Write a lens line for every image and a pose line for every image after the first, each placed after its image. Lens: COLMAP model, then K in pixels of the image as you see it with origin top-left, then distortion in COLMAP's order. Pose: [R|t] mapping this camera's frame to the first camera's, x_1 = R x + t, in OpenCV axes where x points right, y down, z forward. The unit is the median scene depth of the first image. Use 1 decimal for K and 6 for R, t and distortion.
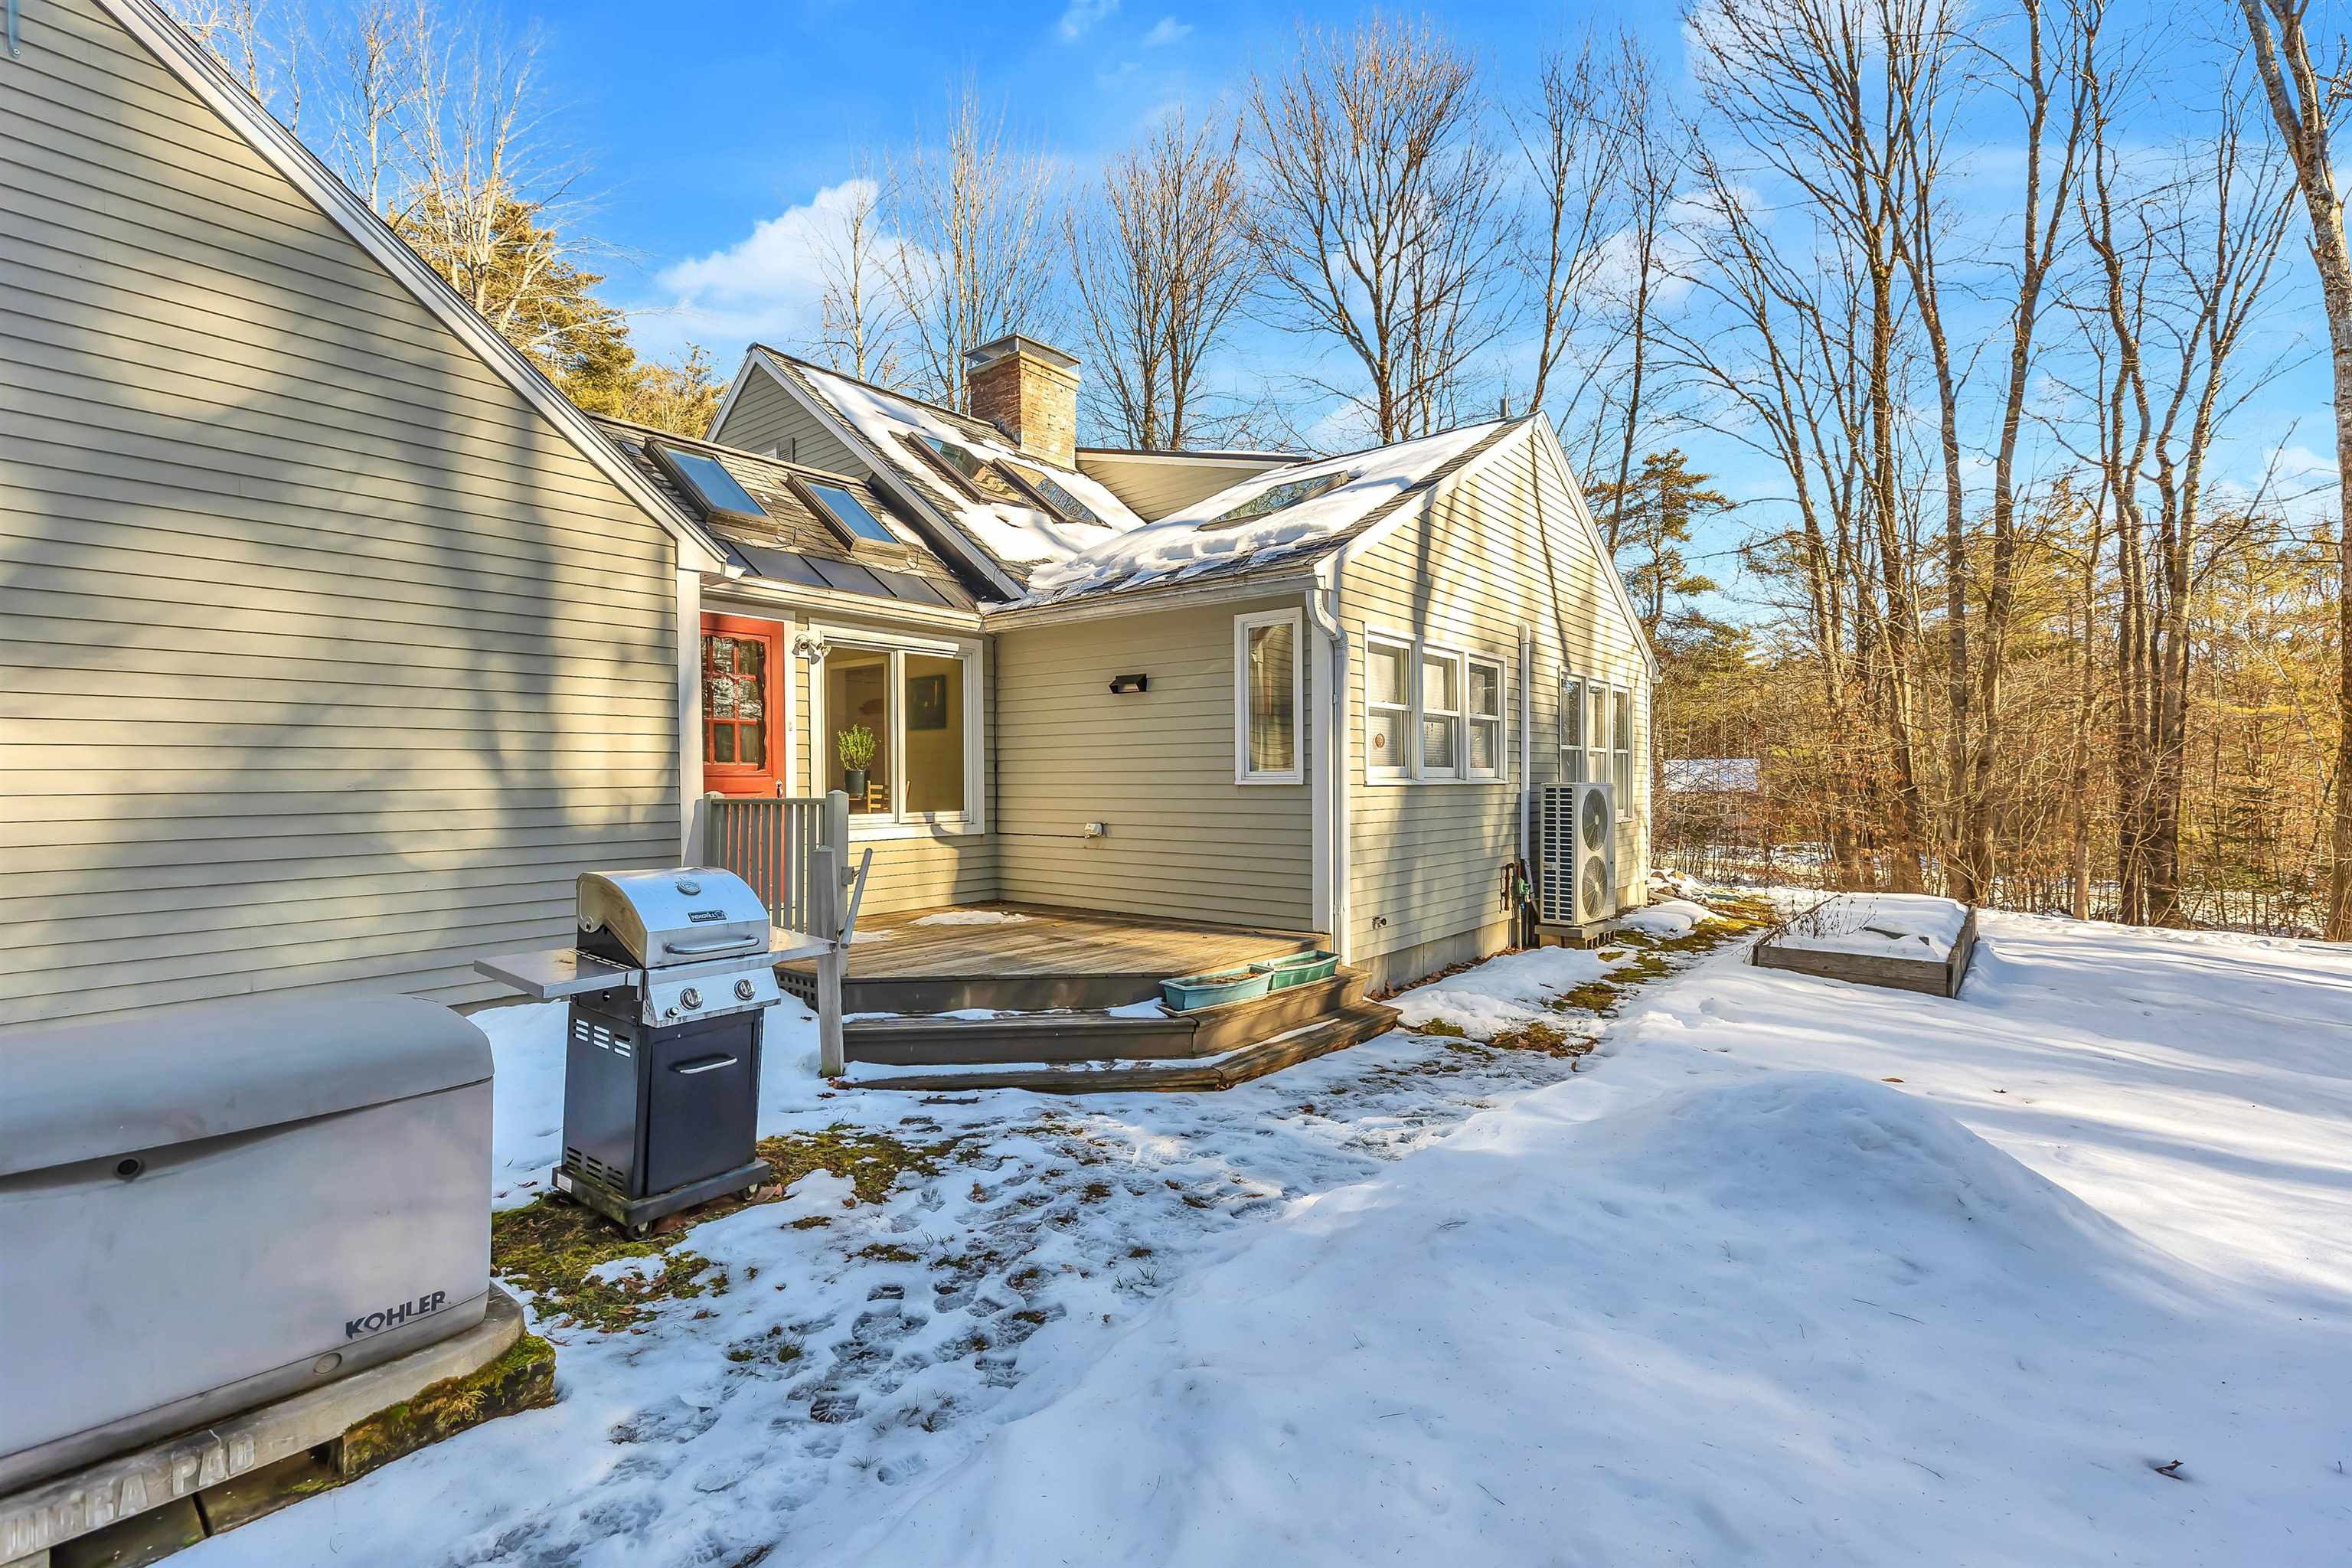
lens RADIAL K [[1072.3, 0, 1176.1], [0, 1072.3, 790.0], [0, 0, 1]] dist [-0.000095, 0.000111]
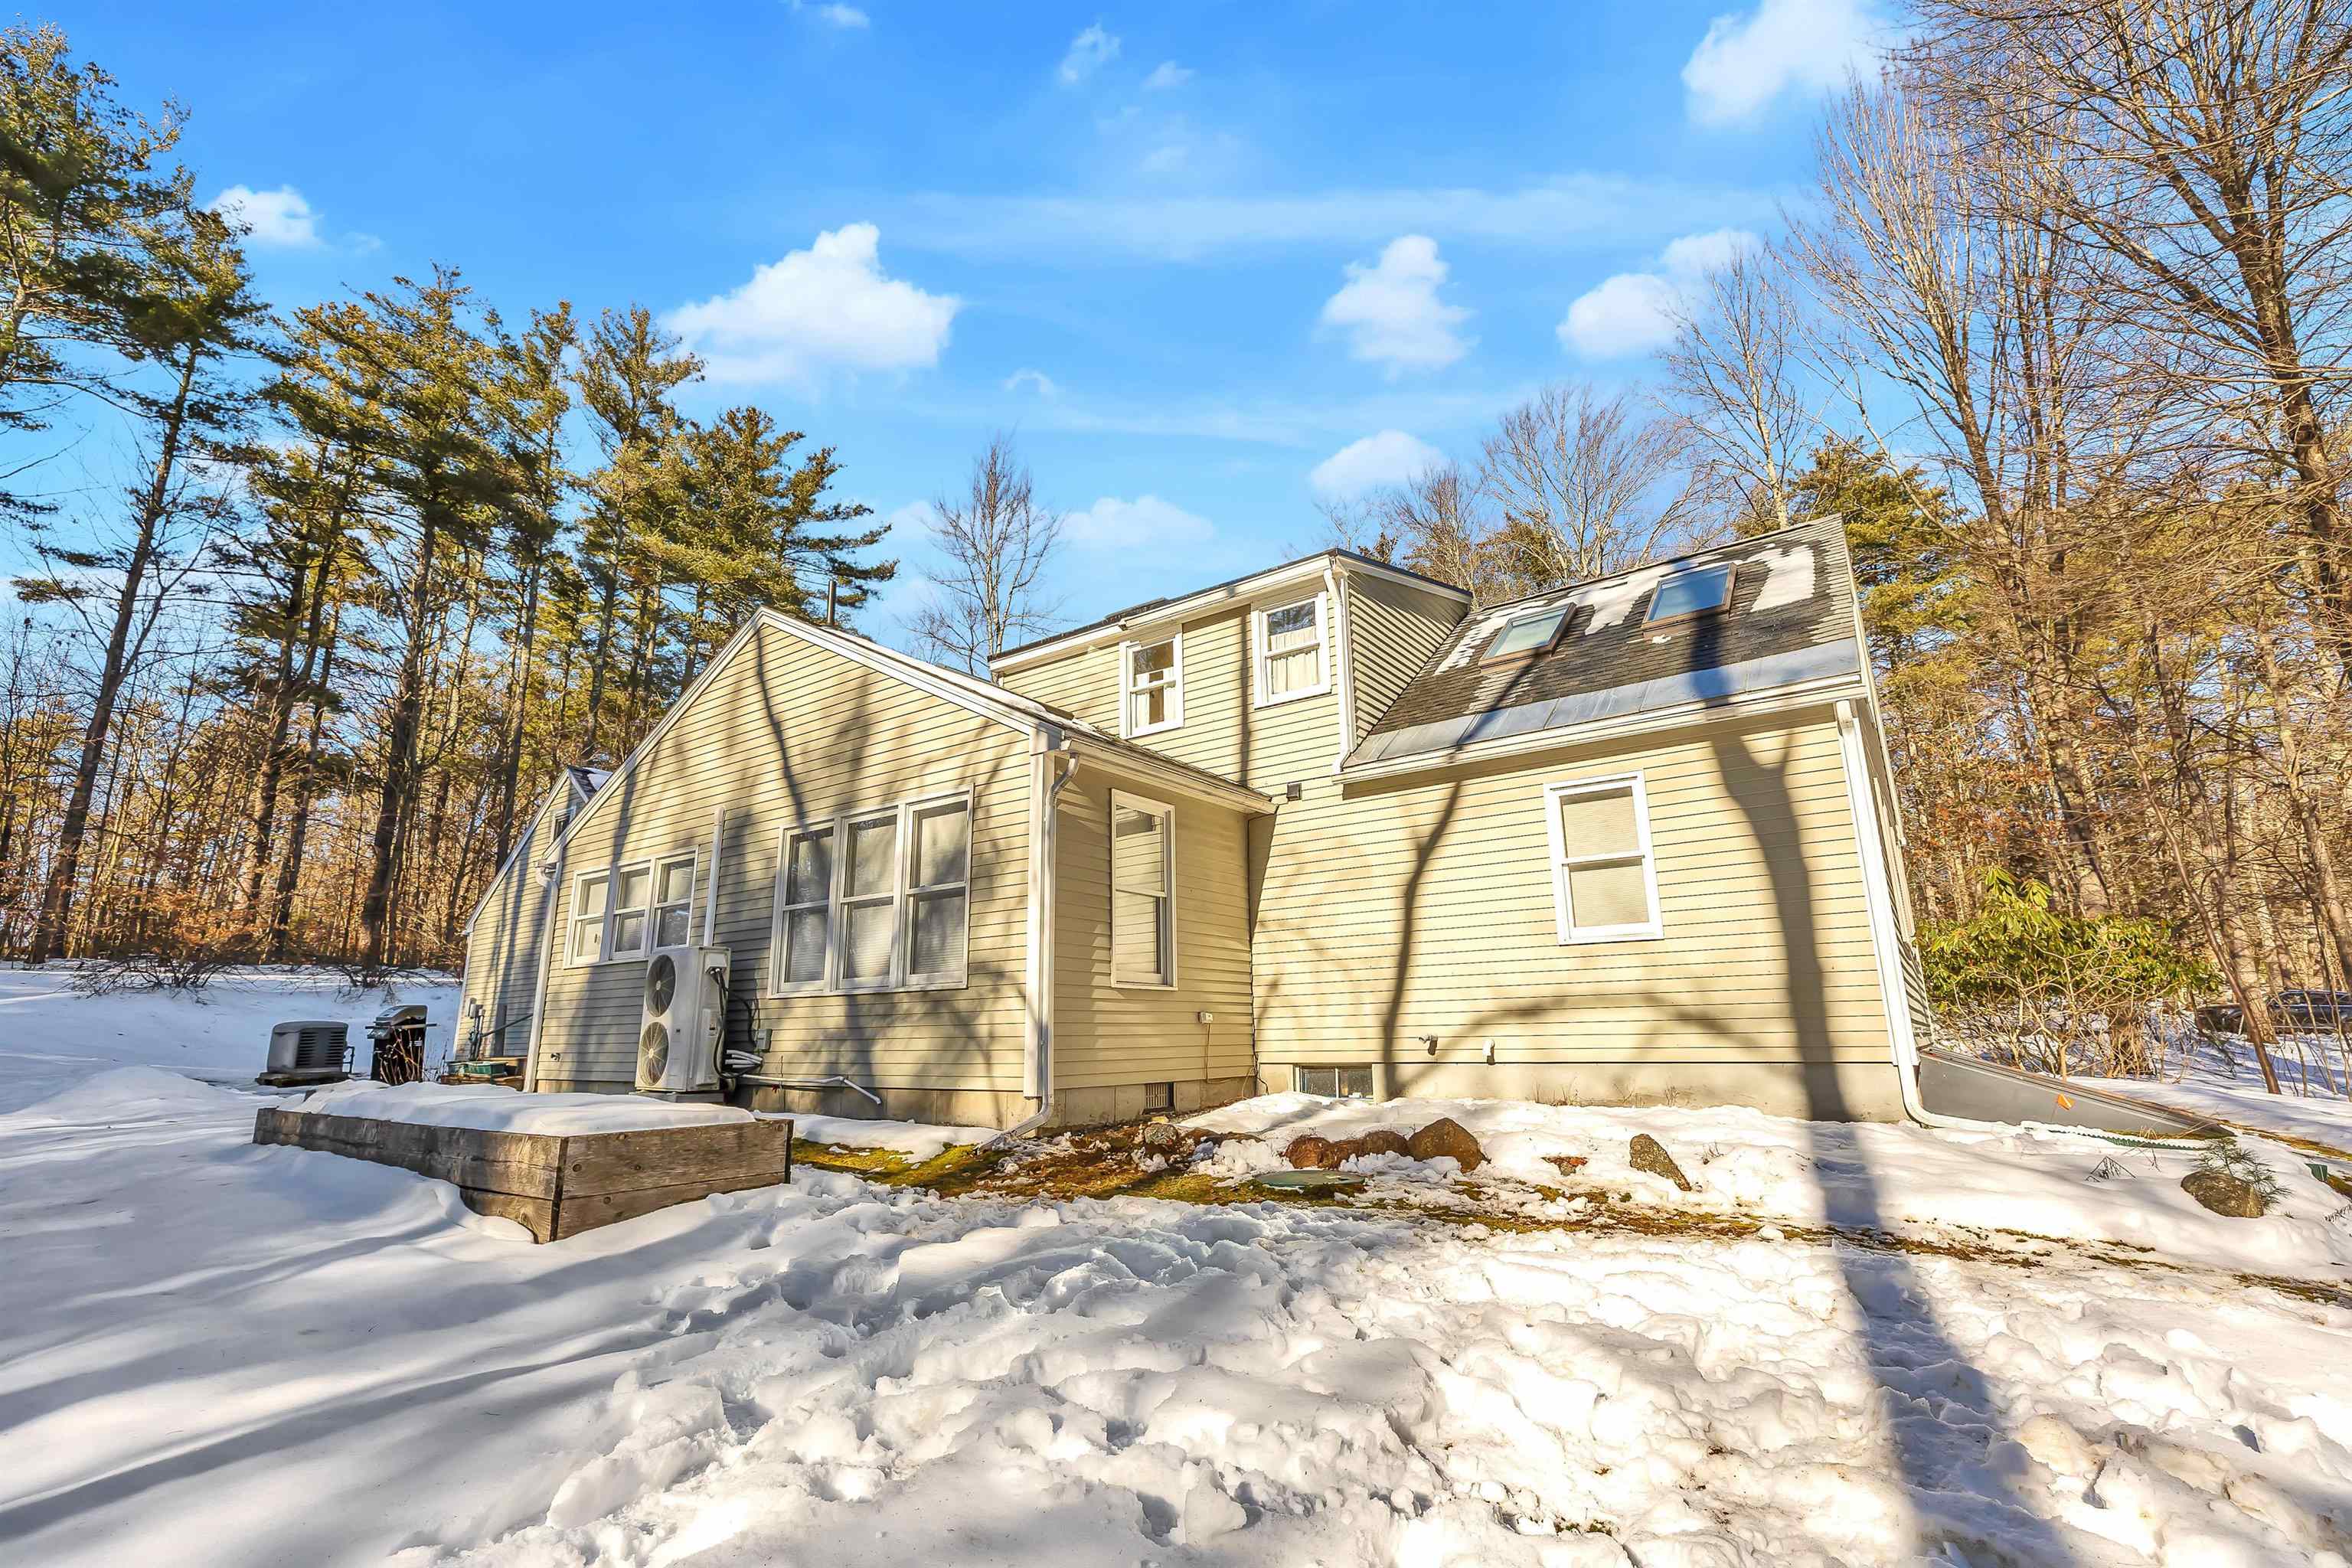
lens RADIAL K [[1072.3, 0, 1176.1], [0, 1072.3, 790.0], [0, 0, 1]] dist [-0.000095, 0.000111]
pose [[0.028585, -0.224939, -0.973954, 1.779723], [0.000559, 0.974355, -0.225015, 0.094964], [0.999591, 0.005888, 0.027977, 1.805895]]
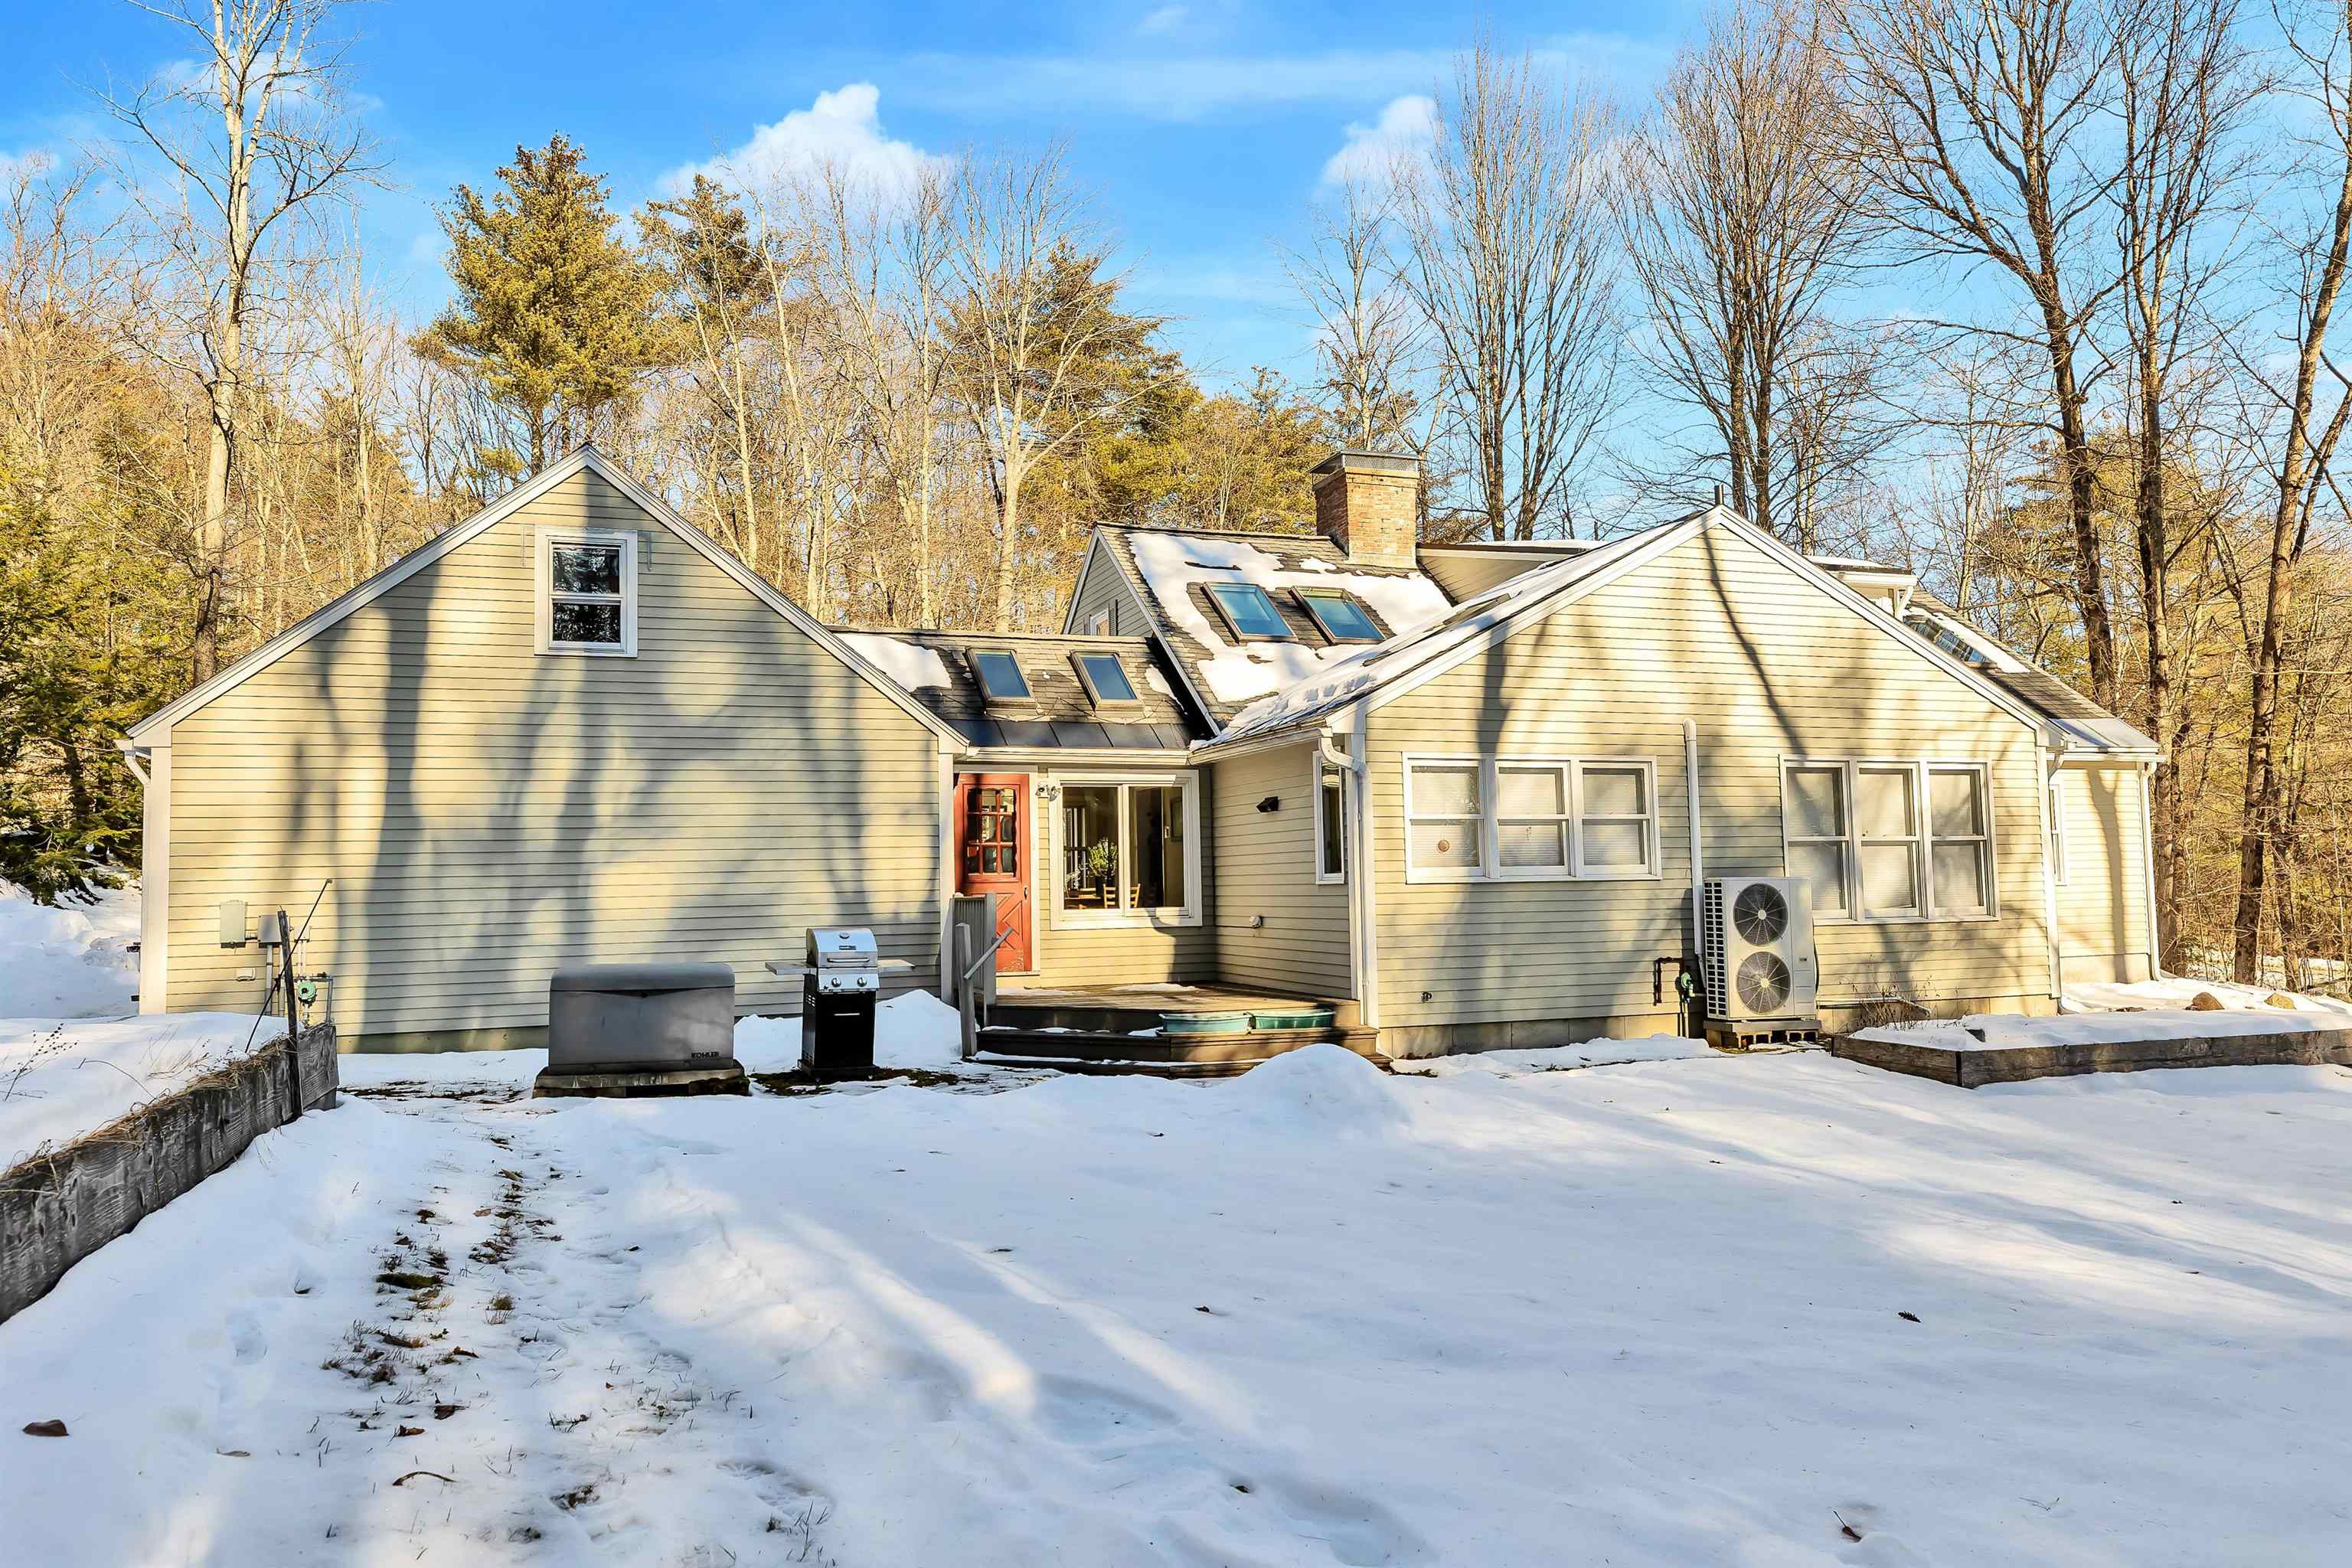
lens RADIAL K [[1586.7, 0, 1111.7], [0, 1586.7, 784.6], [0, 0, 1]] dist [0.000900, -0.000598]
pose [[0.839383, -0.045884, -0.541600, 0.852547], [0.008330, 0.997399, -0.071588, 0.009597], [0.543477, 0.055579, 0.837582, -0.693120]]
